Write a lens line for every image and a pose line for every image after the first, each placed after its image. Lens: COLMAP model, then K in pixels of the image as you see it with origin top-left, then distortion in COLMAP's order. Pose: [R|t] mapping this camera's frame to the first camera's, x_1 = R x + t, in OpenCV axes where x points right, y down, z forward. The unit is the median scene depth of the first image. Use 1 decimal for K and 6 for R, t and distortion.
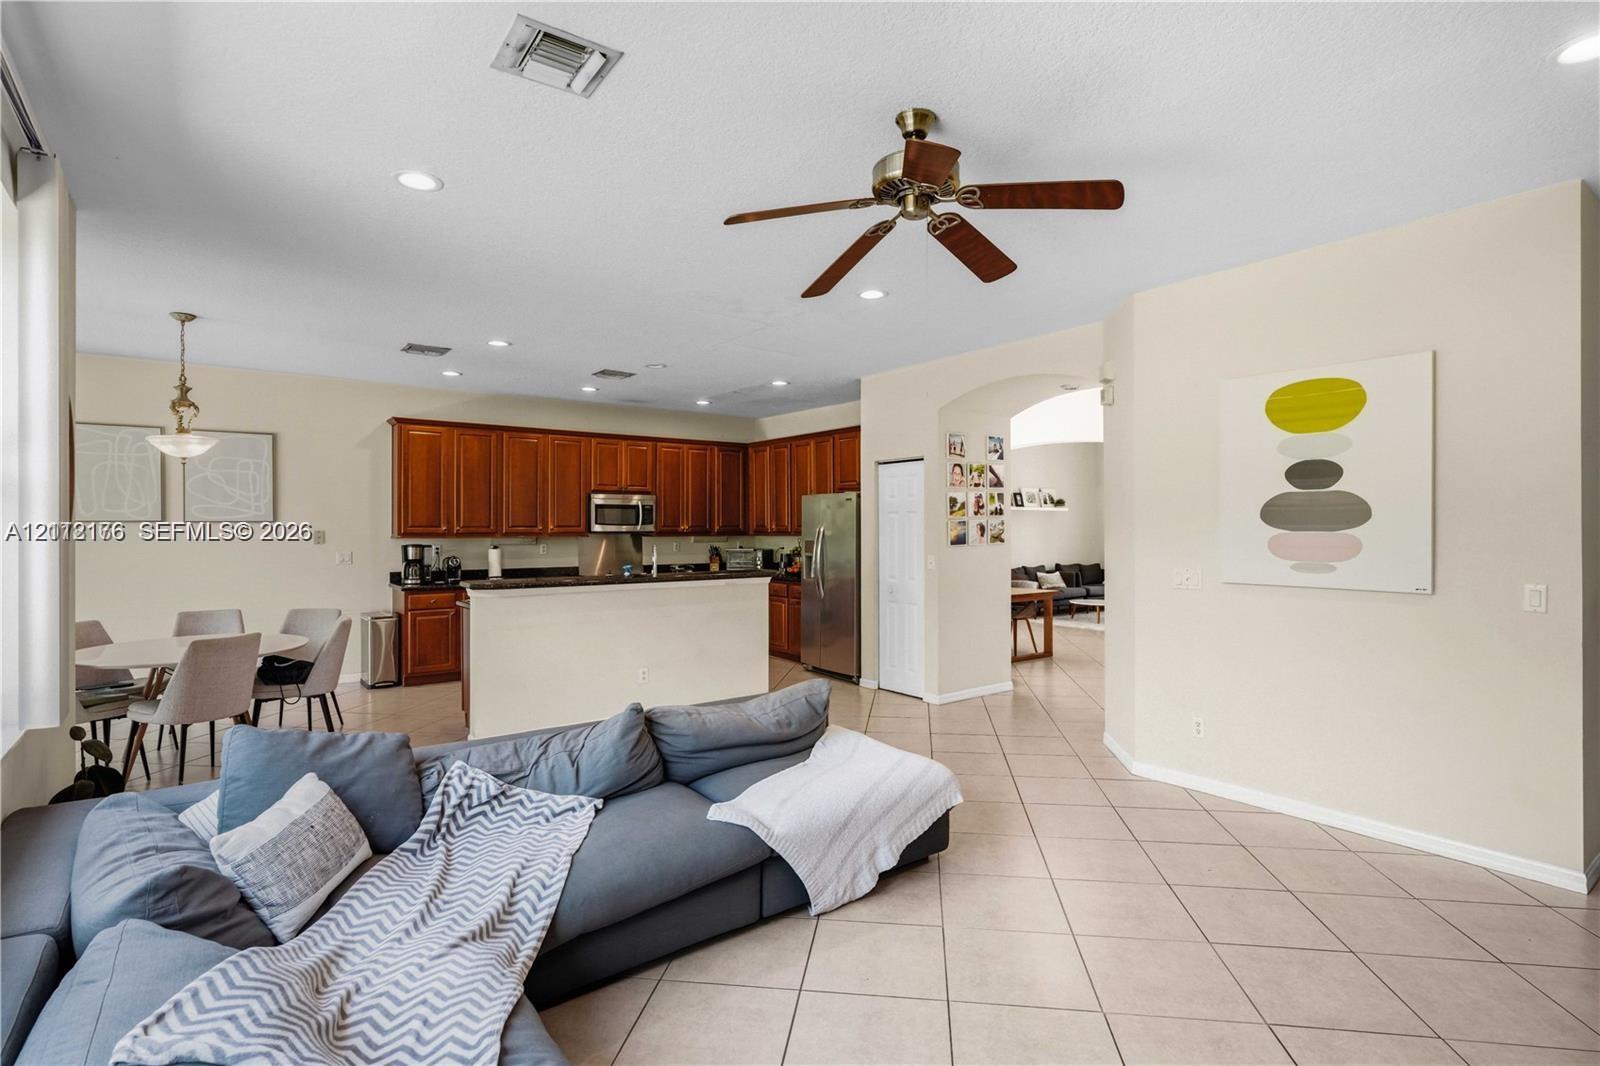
lens RADIAL K [[785.8, 0, 800.0], [0, 785.8, 533.0], [0, 0, 1]] dist [-0.040371, 0.000222]
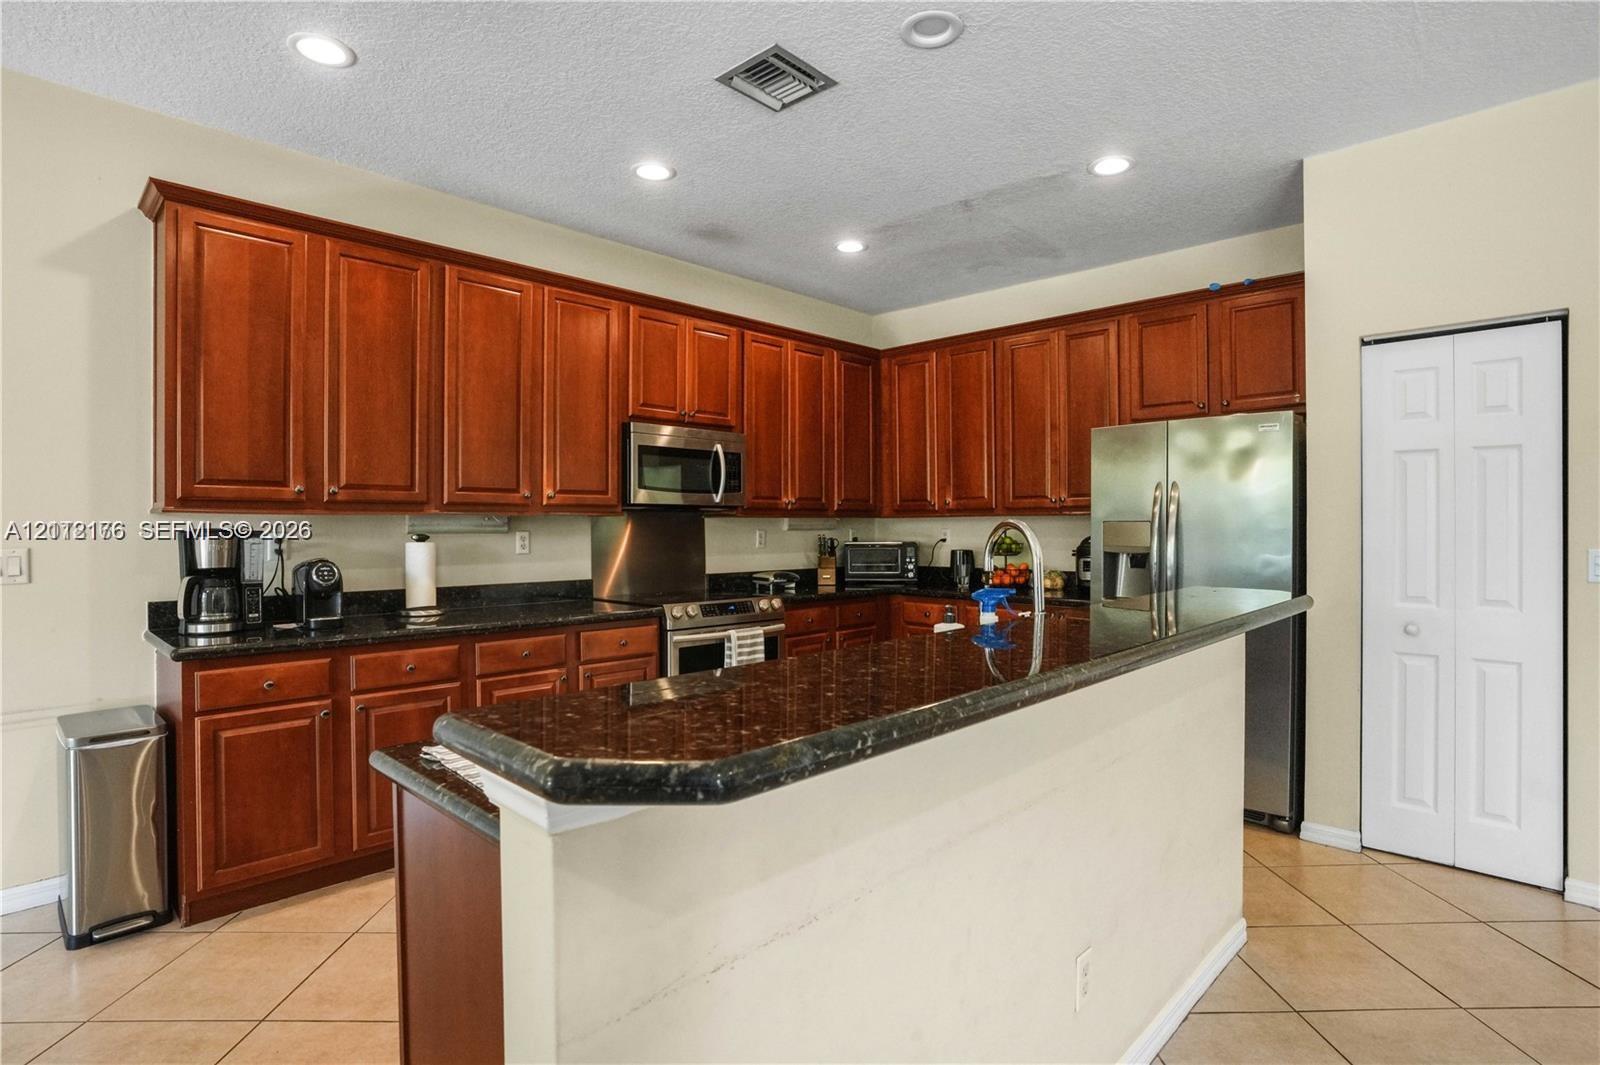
lens RADIAL K [[827.7, 0, 800.0], [0, 827.7, 532.5], [0, 0, 1]] dist [-0.056177, 0.024379]
pose [[0.987728, -0.001759, 0.156177, -0.268772], [0.001398, 0.999996, 0.002421, 0.015417], [-0.156180, -0.002172, 0.987726, 0.552260]]
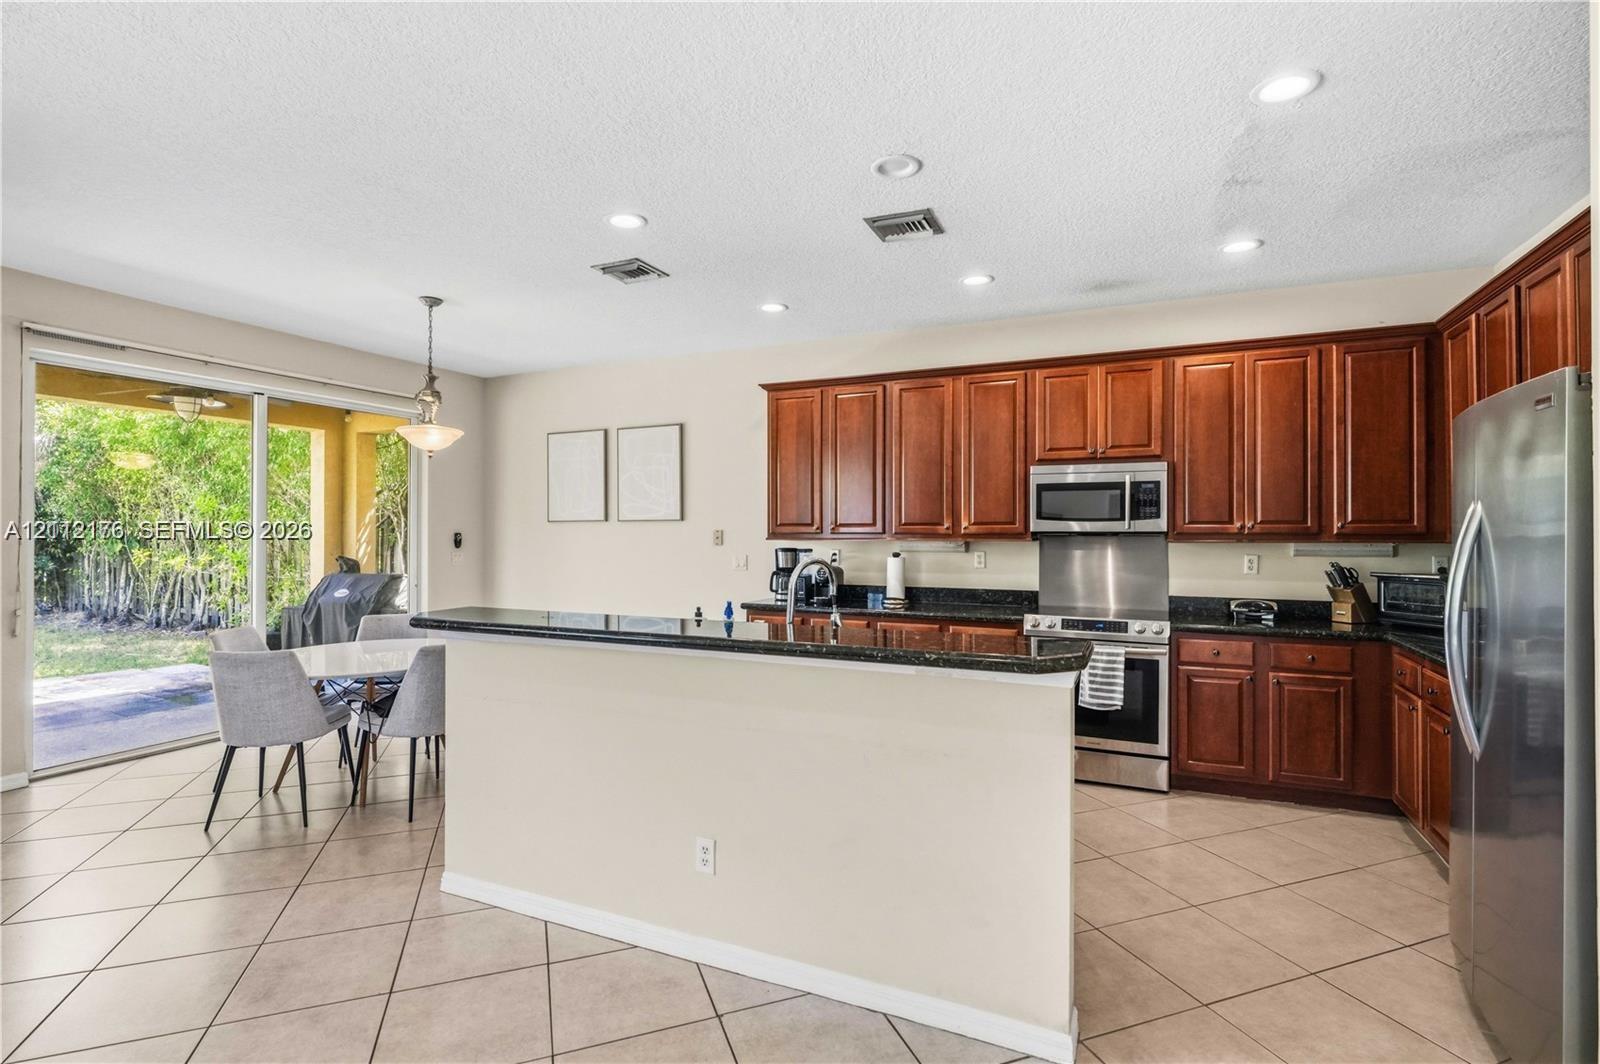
lens RADIAL K [[749.1, 0, 800.0], [0, 749.1, 532.0], [0, 0, 1]] dist [0.001193, 0.000191]
pose [[0.481095, 0.000023, -0.876668, 0.150116], [-0.006461, 0.999973, -0.003520, 0.001464], [0.876644, 0.007358, 0.481083, 0.644114]]
